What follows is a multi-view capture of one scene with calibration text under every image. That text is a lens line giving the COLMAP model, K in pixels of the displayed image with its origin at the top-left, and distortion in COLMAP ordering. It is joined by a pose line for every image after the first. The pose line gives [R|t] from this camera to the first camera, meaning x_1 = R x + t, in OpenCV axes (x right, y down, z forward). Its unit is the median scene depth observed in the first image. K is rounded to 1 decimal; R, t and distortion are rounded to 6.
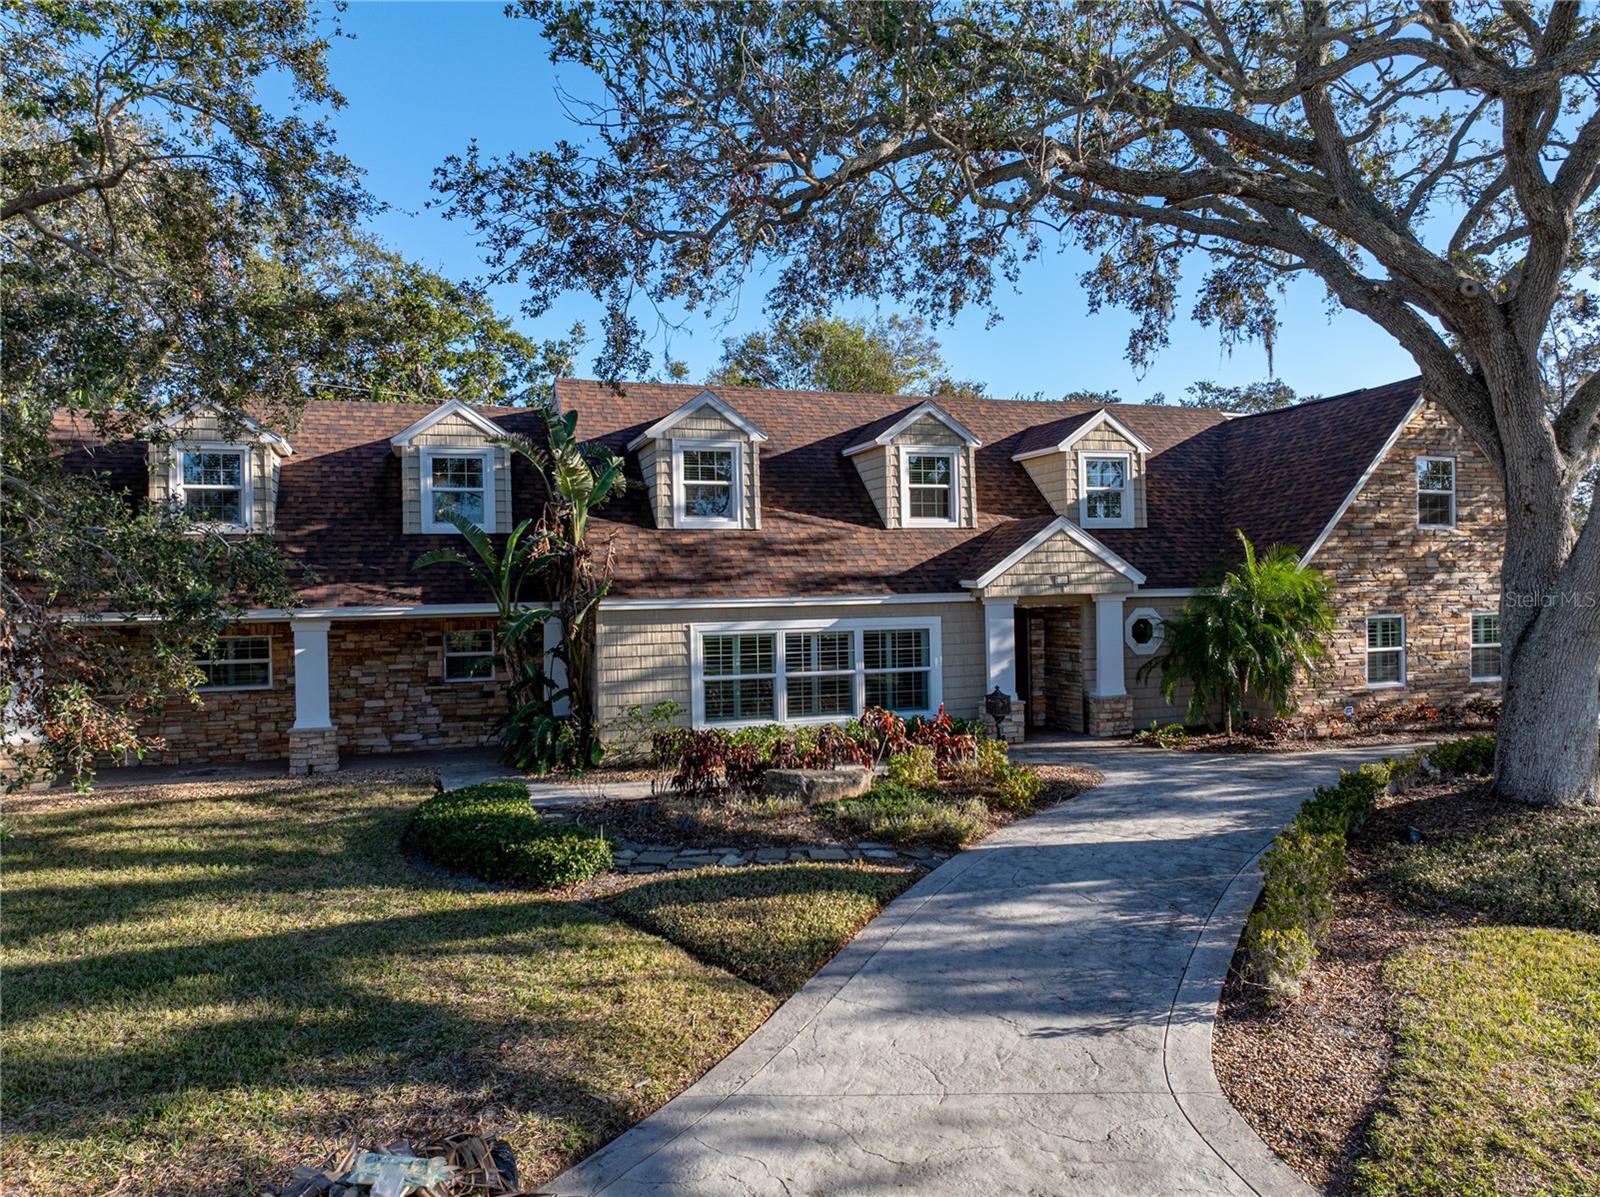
lens RADIAL K [[1136.9, 0, 800.0], [0, 1136.9, 598.5], [0, 0, 1]] dist [-0.021314, 0.002813]
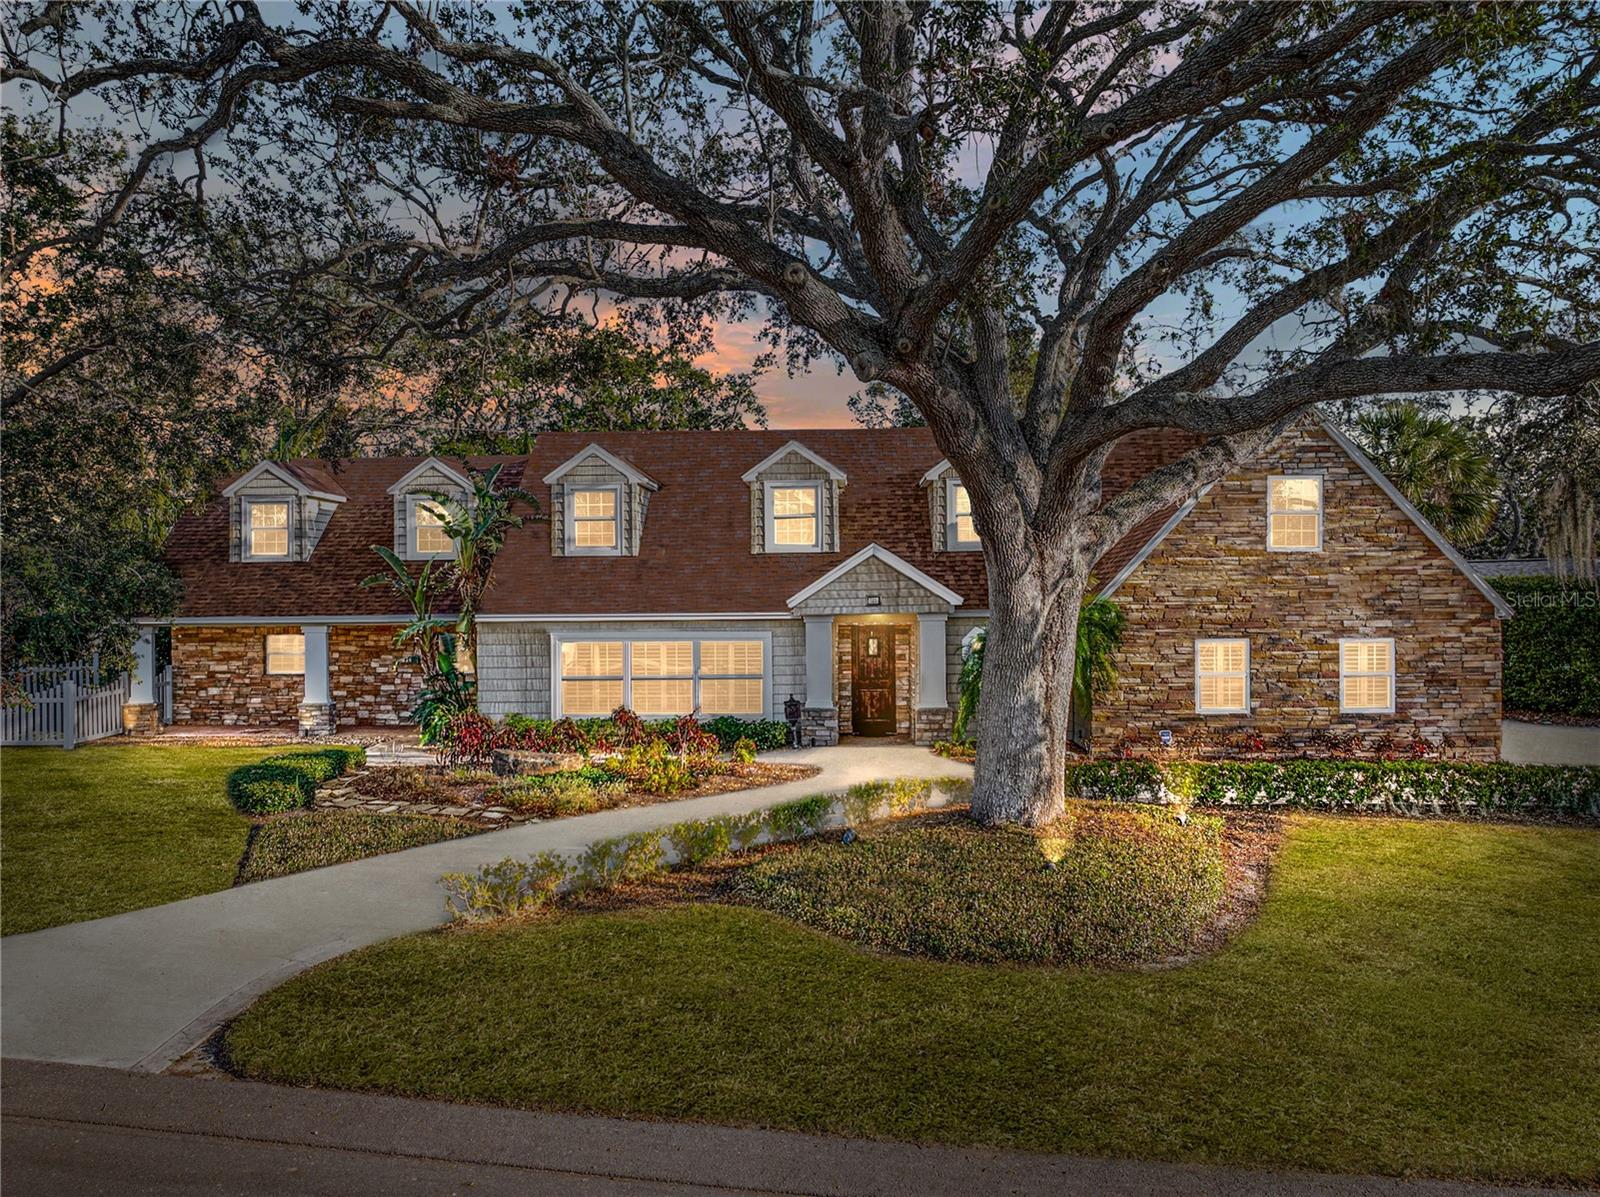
lens RADIAL K [[1136.9, 0, 800.0], [0, 1136.9, 598.5], [0, 0, 1]] dist [-0.021314, 0.002813]
pose [[0.925798, 0.010942, -0.377860, 0.563942], [-0.010316, 0.999940, 0.003682, -0.021252], [0.377877, 0.000489, 0.925856, -0.048960]]
